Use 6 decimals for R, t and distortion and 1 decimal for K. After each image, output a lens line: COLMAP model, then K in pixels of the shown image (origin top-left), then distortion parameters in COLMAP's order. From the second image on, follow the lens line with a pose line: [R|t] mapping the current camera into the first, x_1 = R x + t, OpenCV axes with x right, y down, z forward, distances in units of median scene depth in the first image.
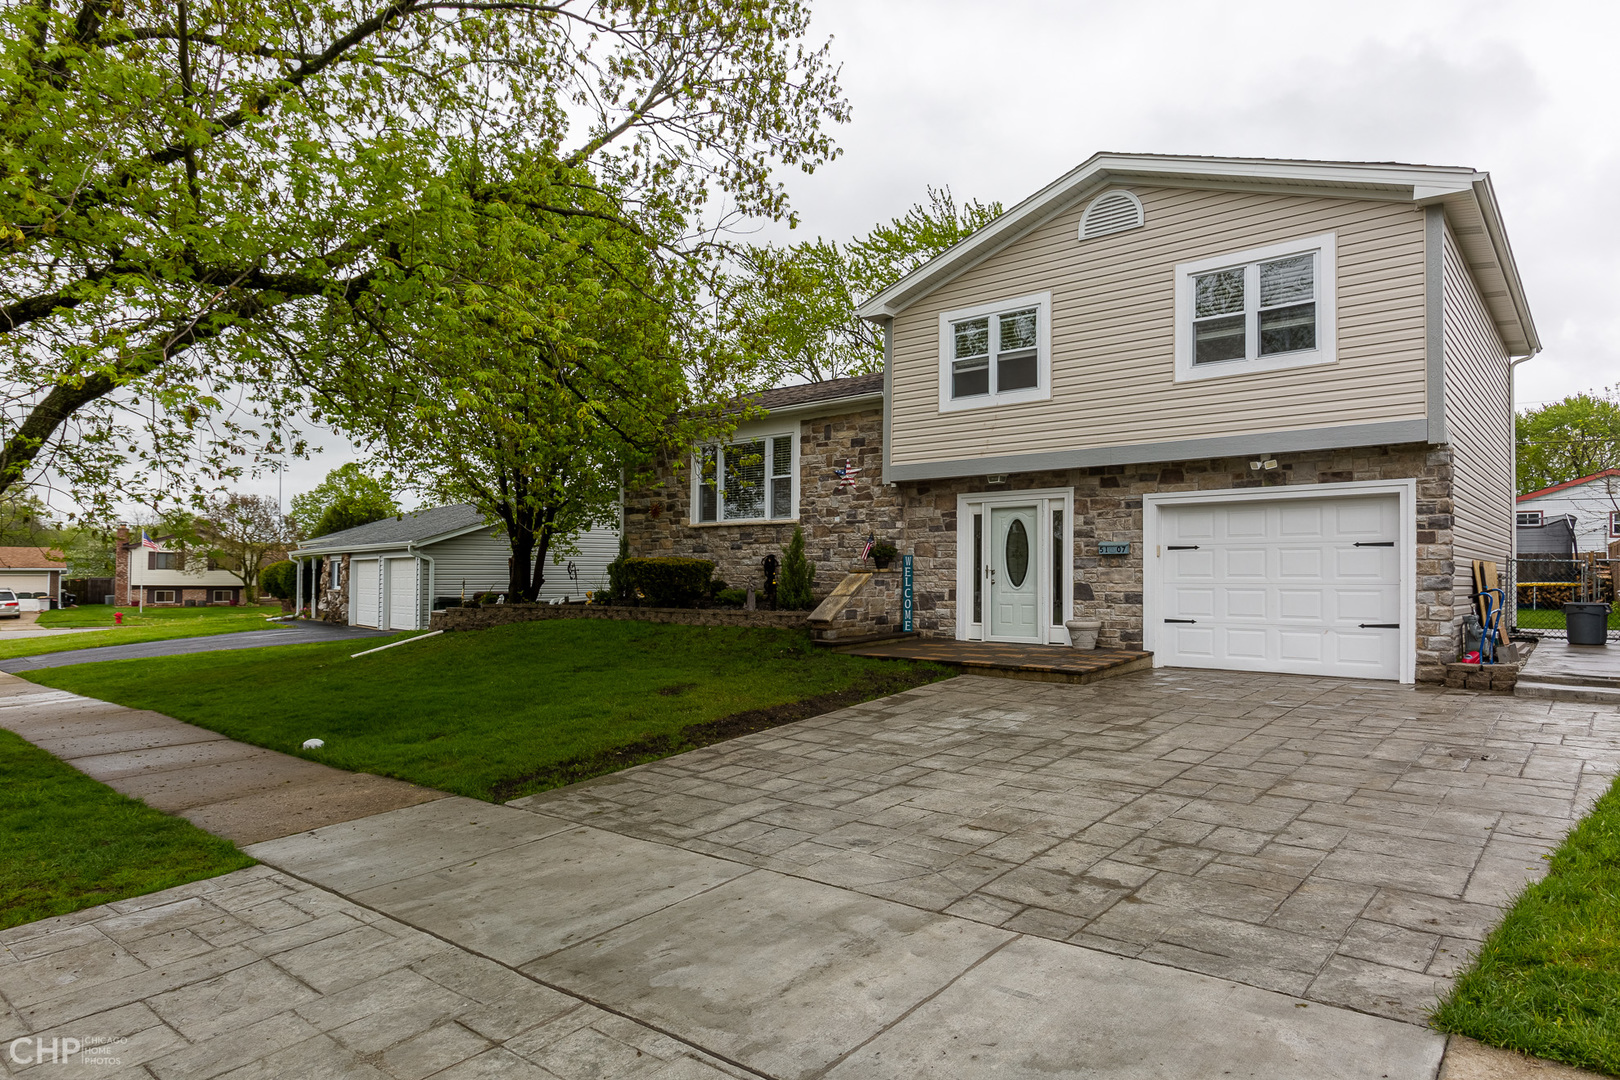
lens RADIAL K [[992.8, 0, 812.2], [0, 992.8, 548.0], [0, 0, 1]] dist [-0.002873, -0.000133]
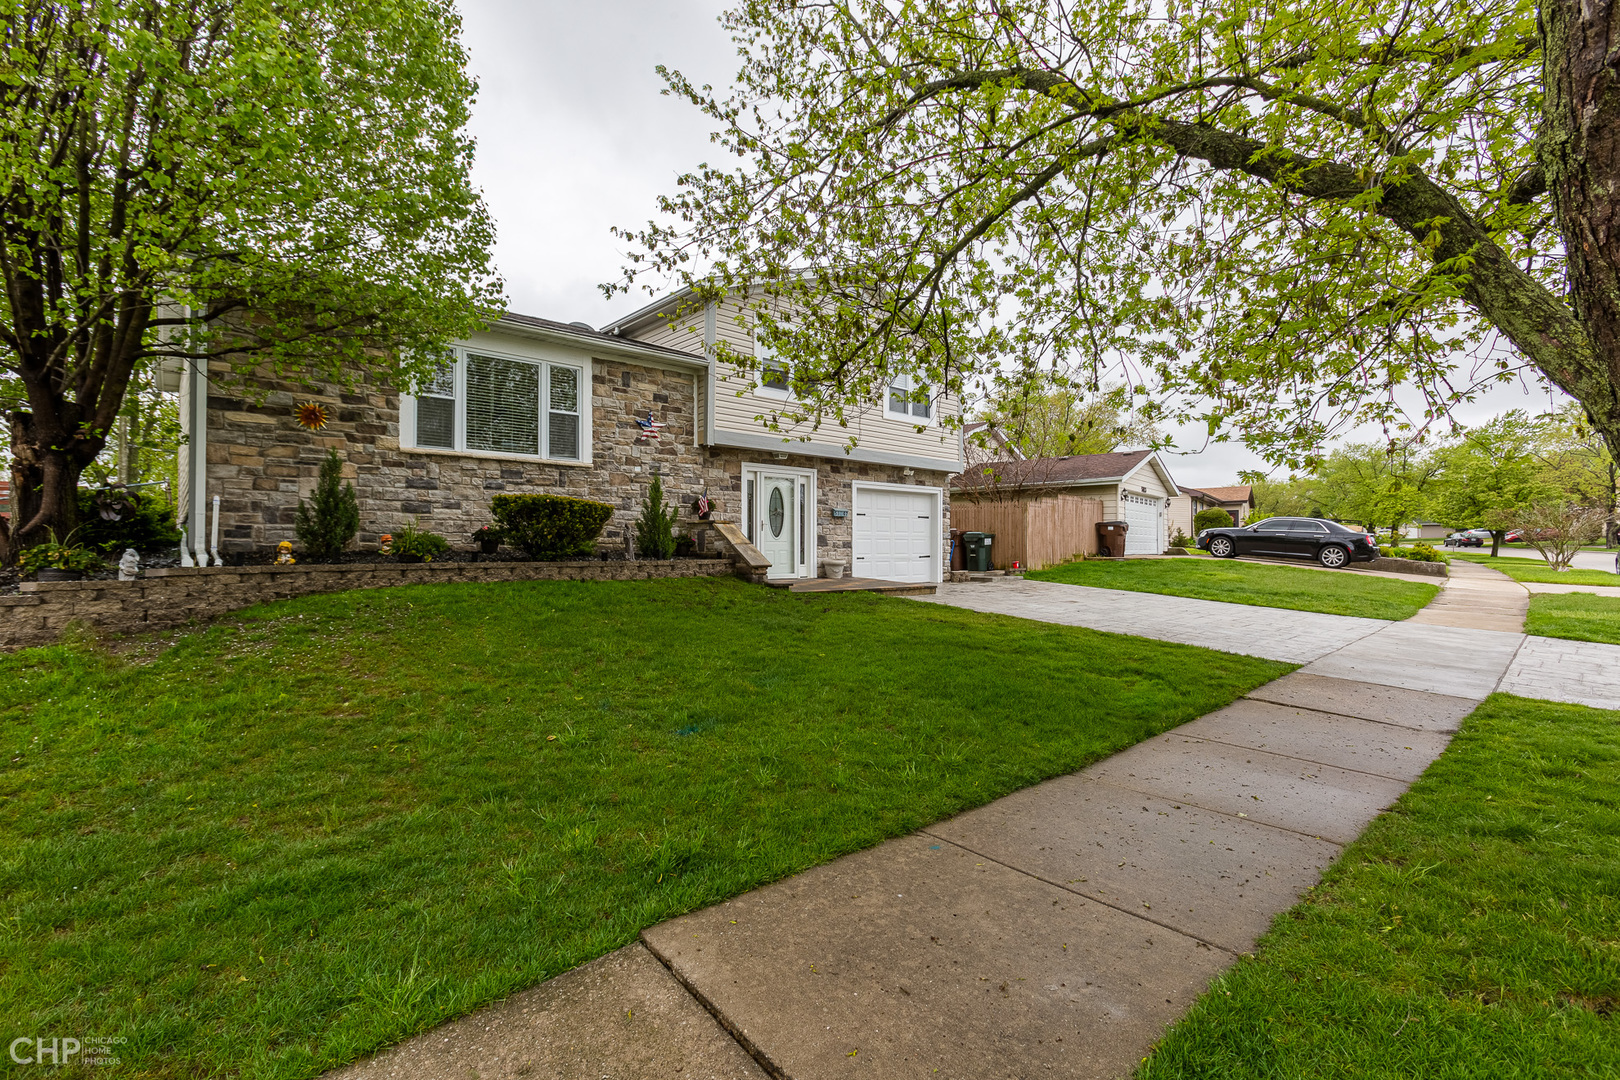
lens RADIAL K [[728.8, 0, 810.5], [0, 728.8, 539.7], [0, 0, 1]] dist [-0.017584, 0.009400]
pose [[0.138366, 0.003753, 0.990374, -0.680322], [-0.037614, 0.999291, 0.001469, 0.034702], [-0.989667, -0.037455, 0.138409, 0.722531]]
